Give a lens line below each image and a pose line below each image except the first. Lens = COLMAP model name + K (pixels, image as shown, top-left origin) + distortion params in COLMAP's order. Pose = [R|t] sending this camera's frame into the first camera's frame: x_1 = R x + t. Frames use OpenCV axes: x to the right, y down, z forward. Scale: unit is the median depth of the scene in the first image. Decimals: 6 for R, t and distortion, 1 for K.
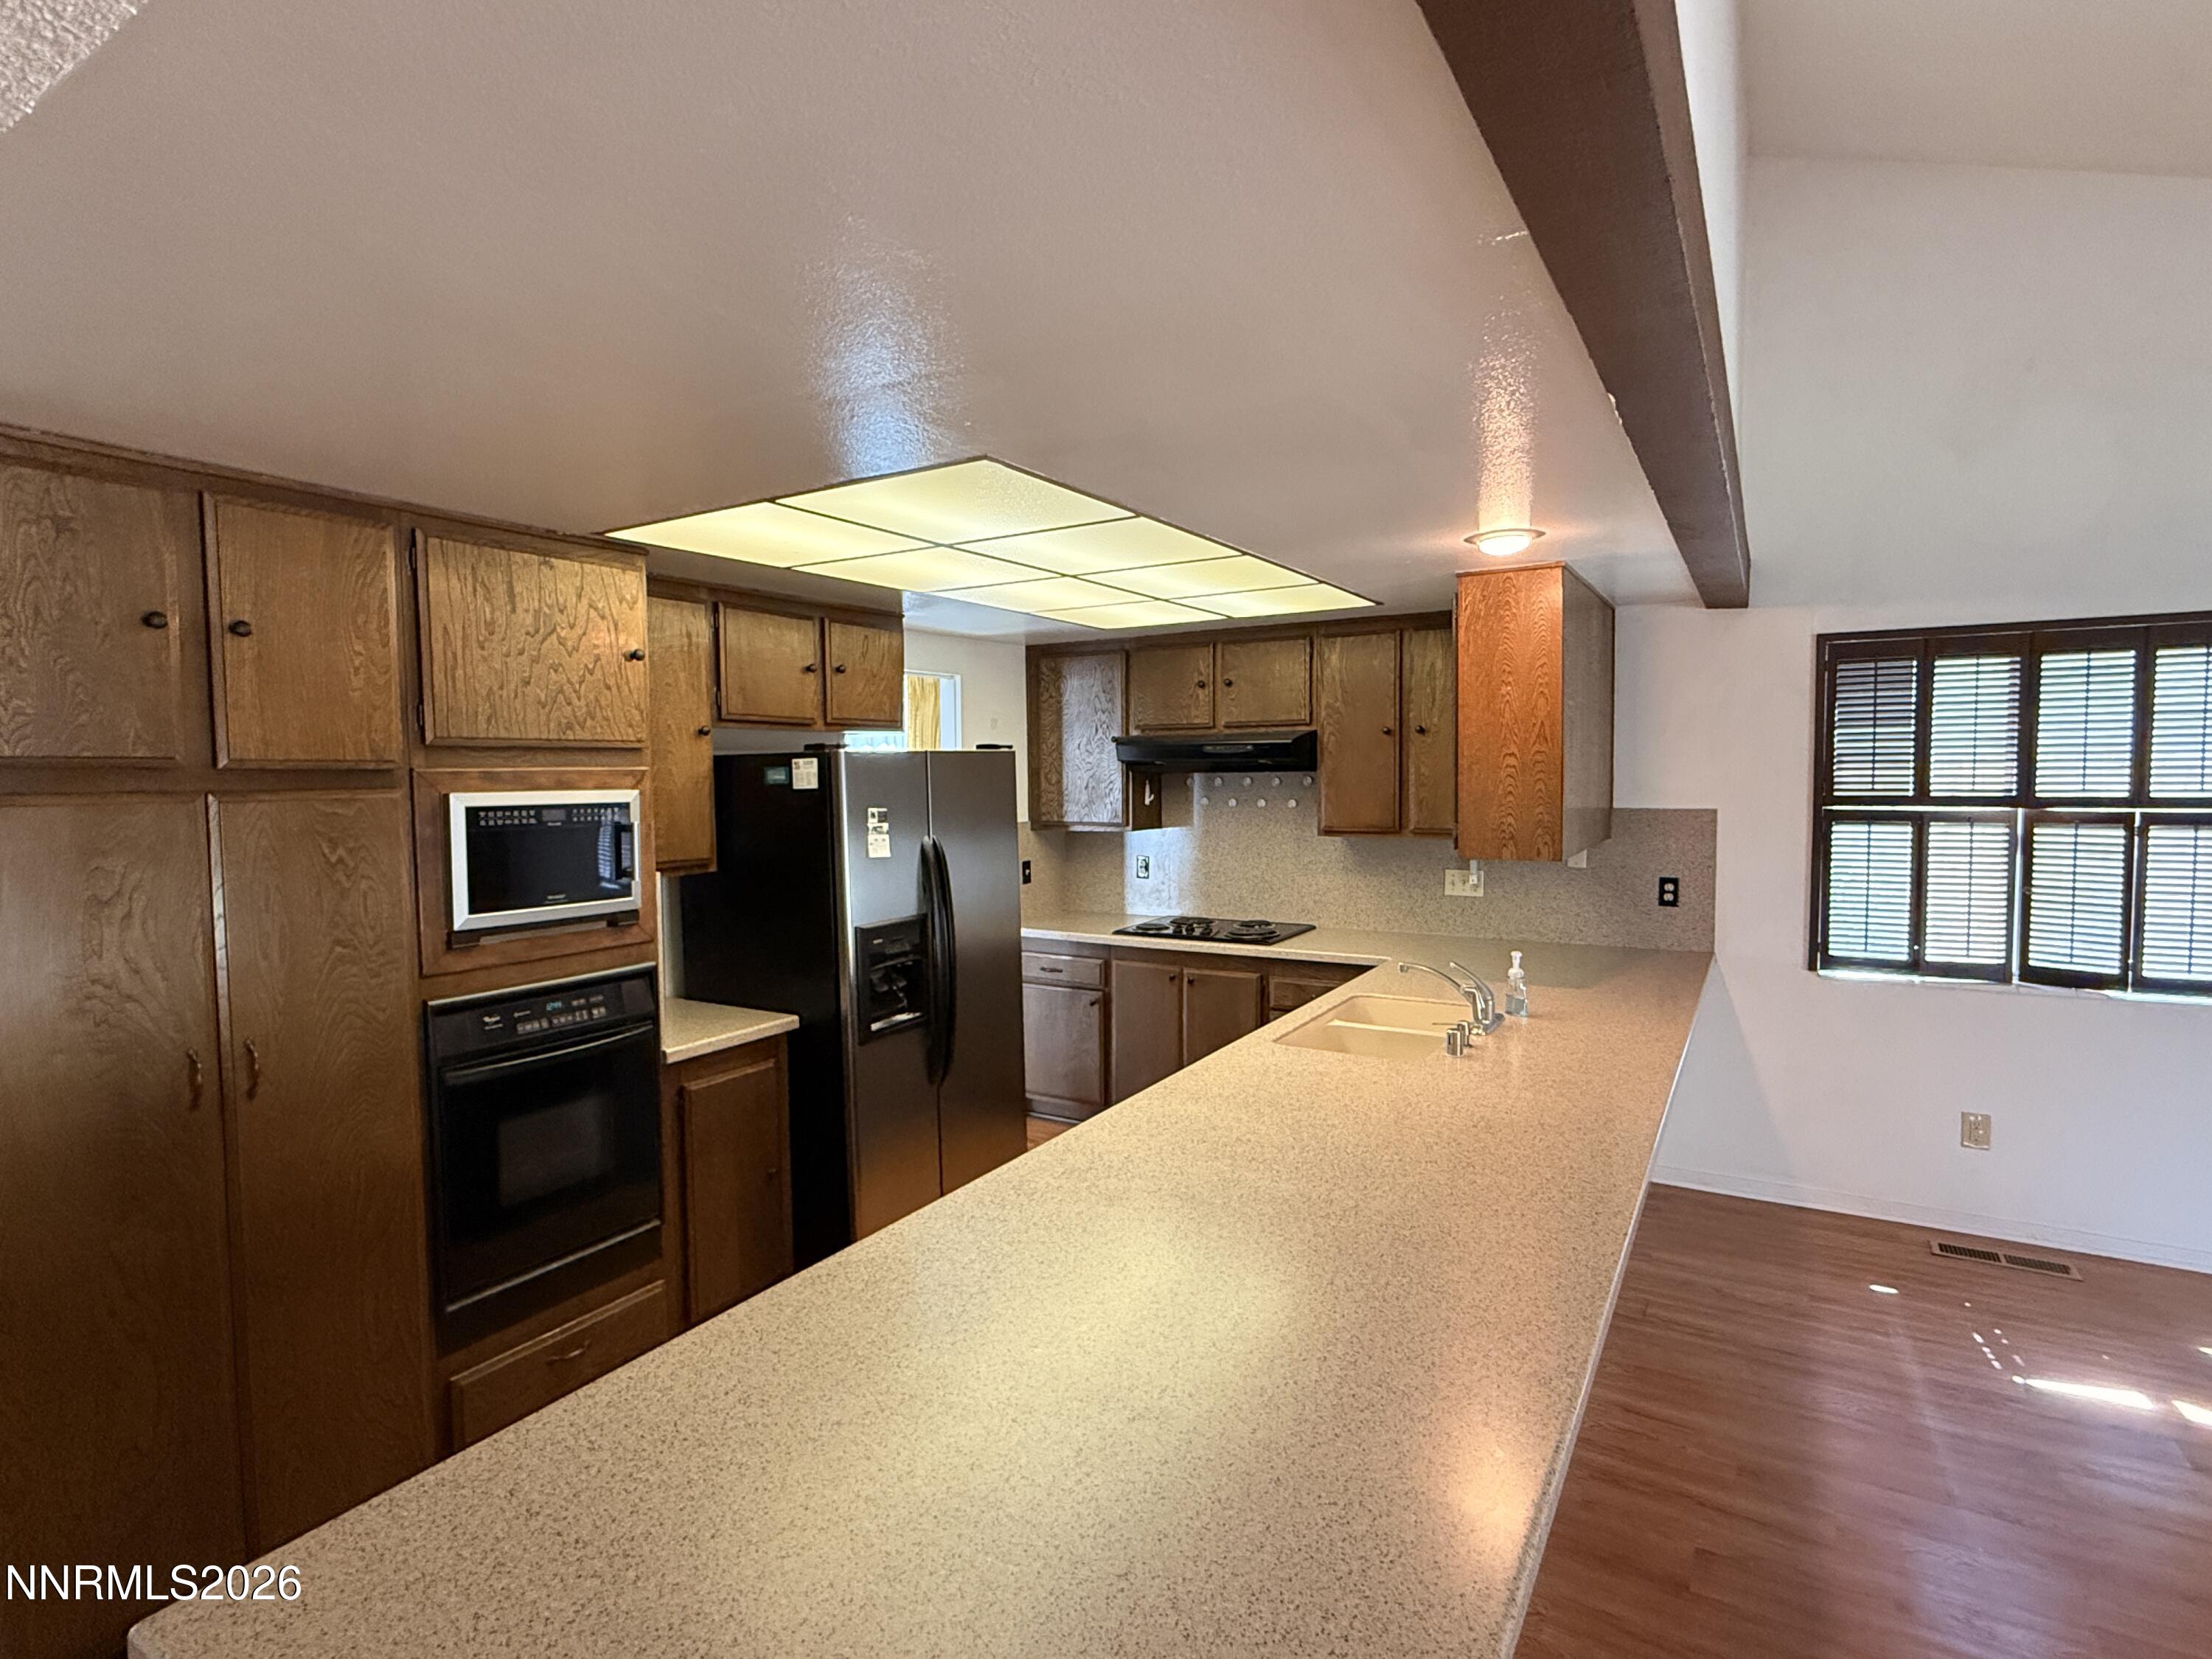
lens RADIAL K [[1108.5, 0, 1093.4], [0, 1108.5, 829.0], [0, 0, 1]] dist [0.000316, 0.000015]
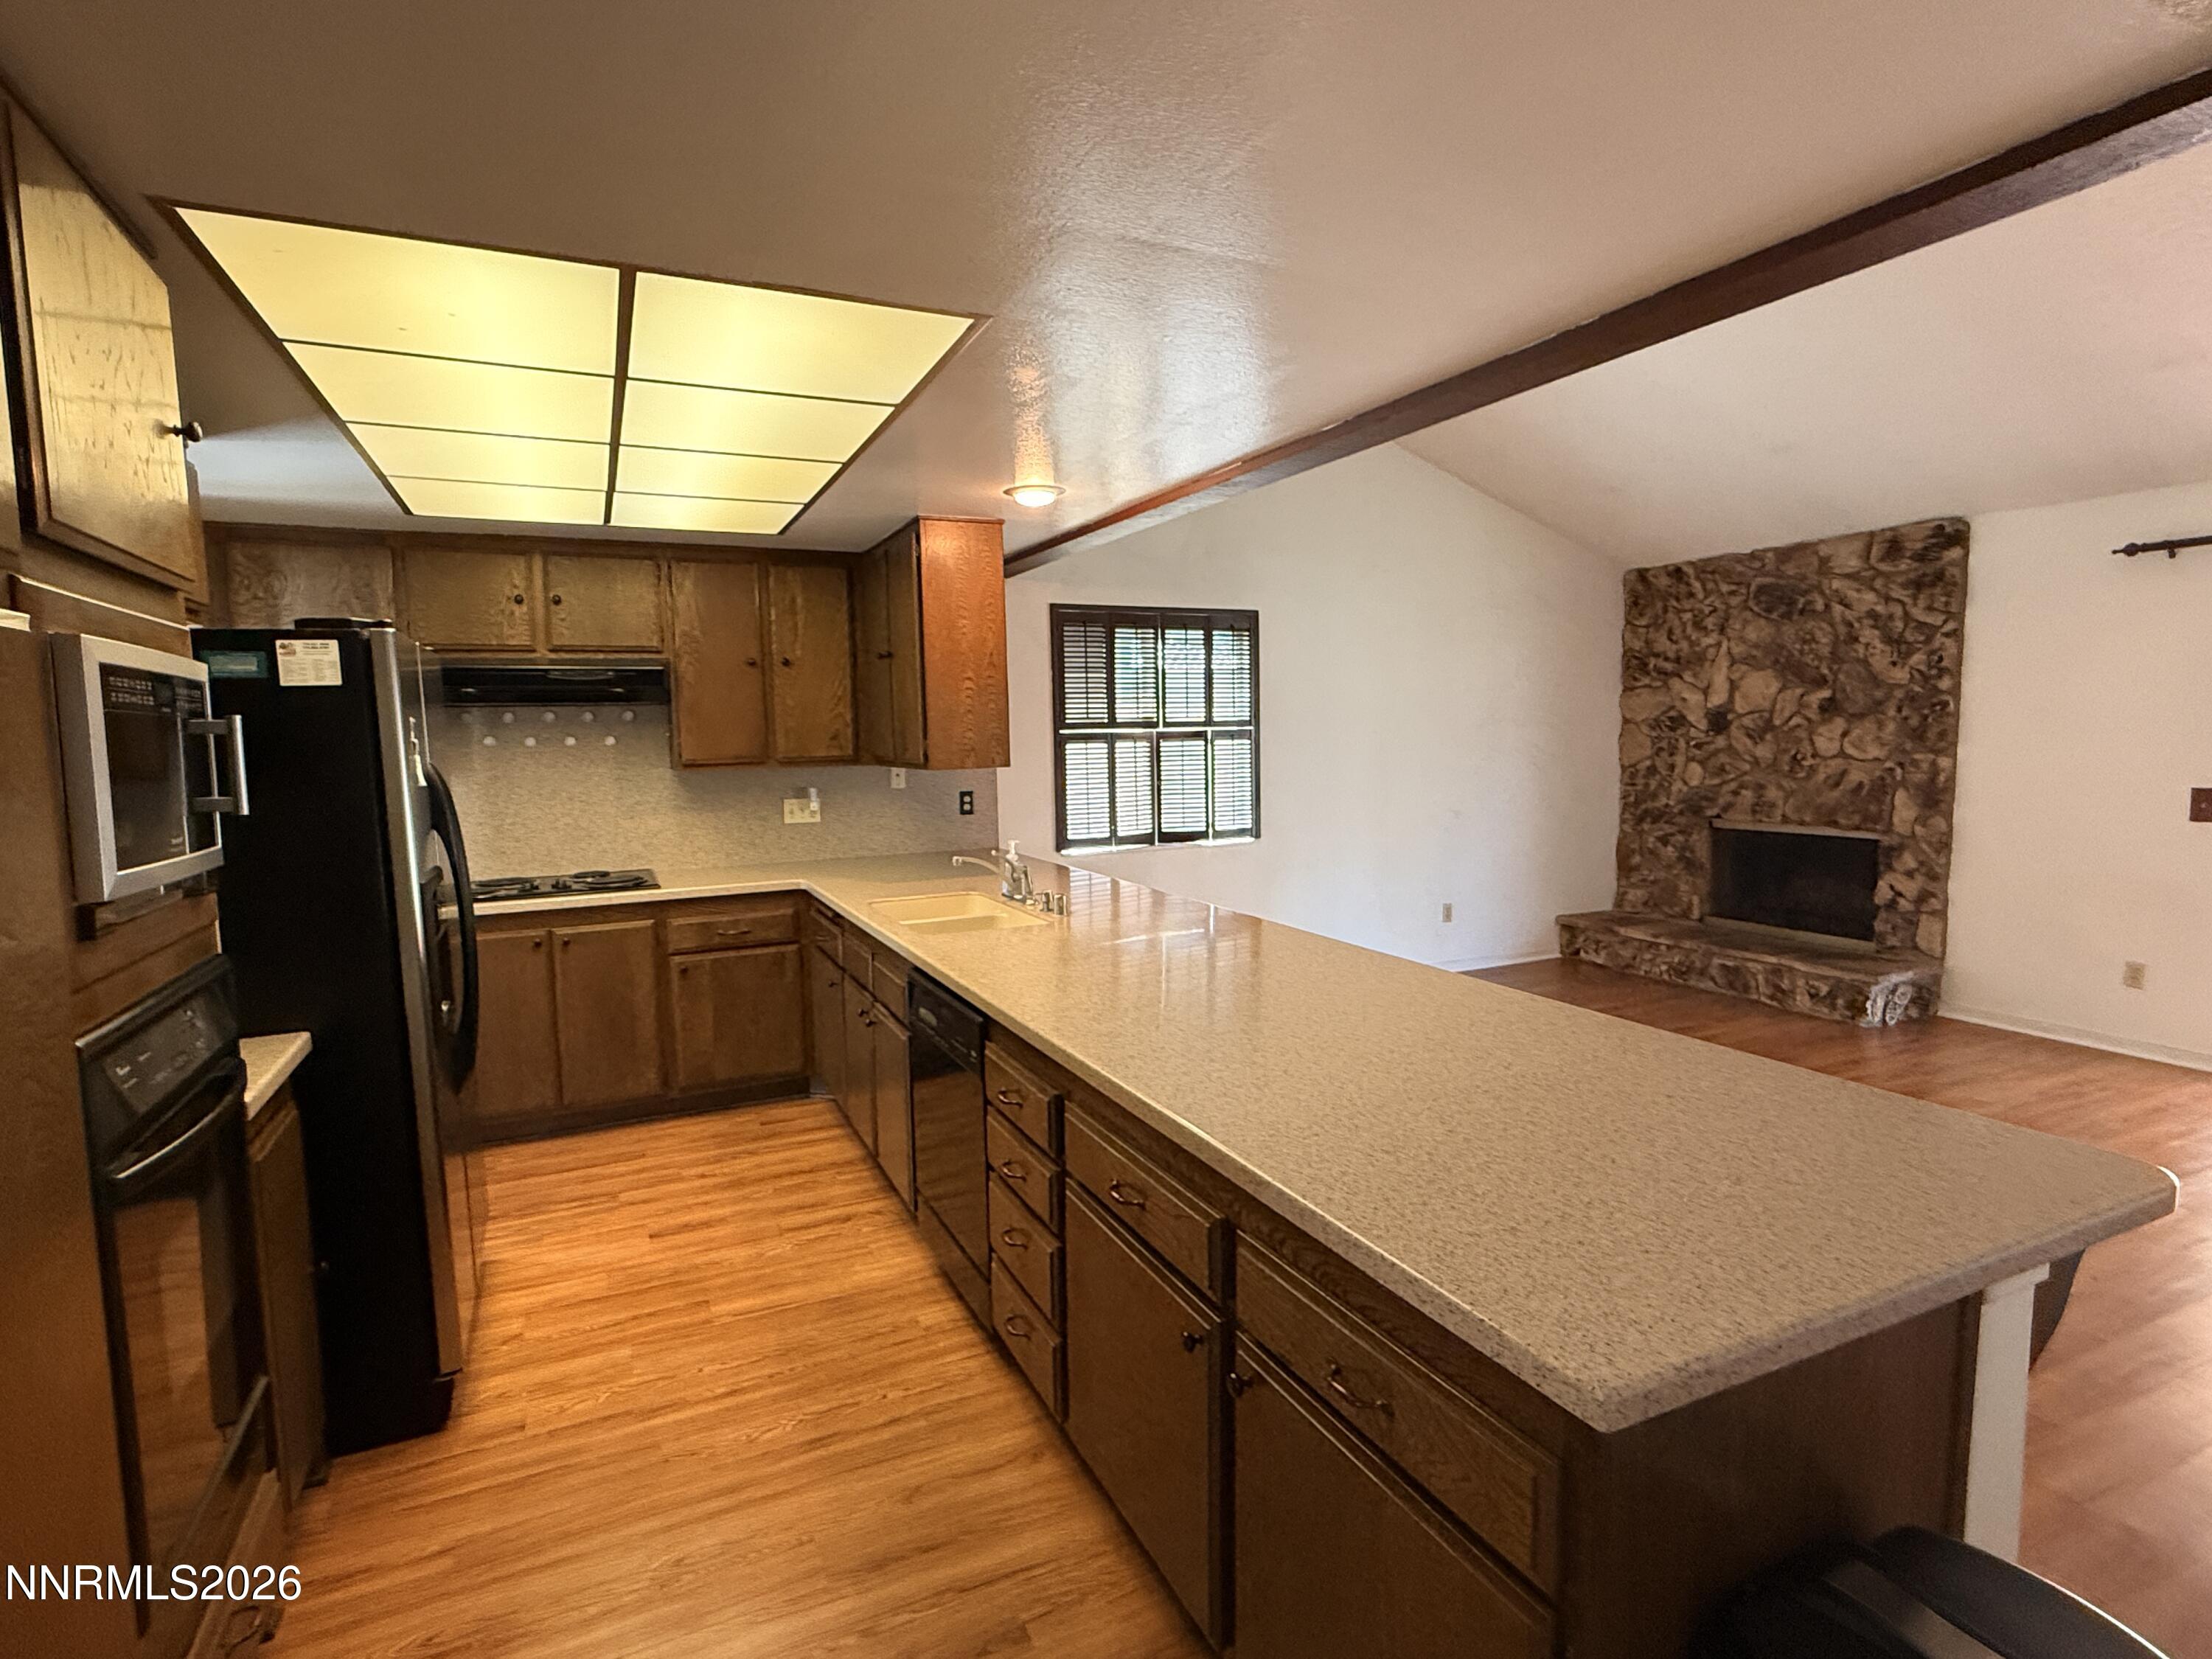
lens RADIAL K [[1108.5, 0, 1093.4], [0, 1108.5, 829.0], [0, 0, 1]] dist [0.000316, 0.000015]
pose [[0.555919, -0.073114, 0.828015, -0.456642], [0.059285, 0.997075, 0.048239, 0.036628], [-0.829120, 0.022272, 0.558627, 0.202632]]
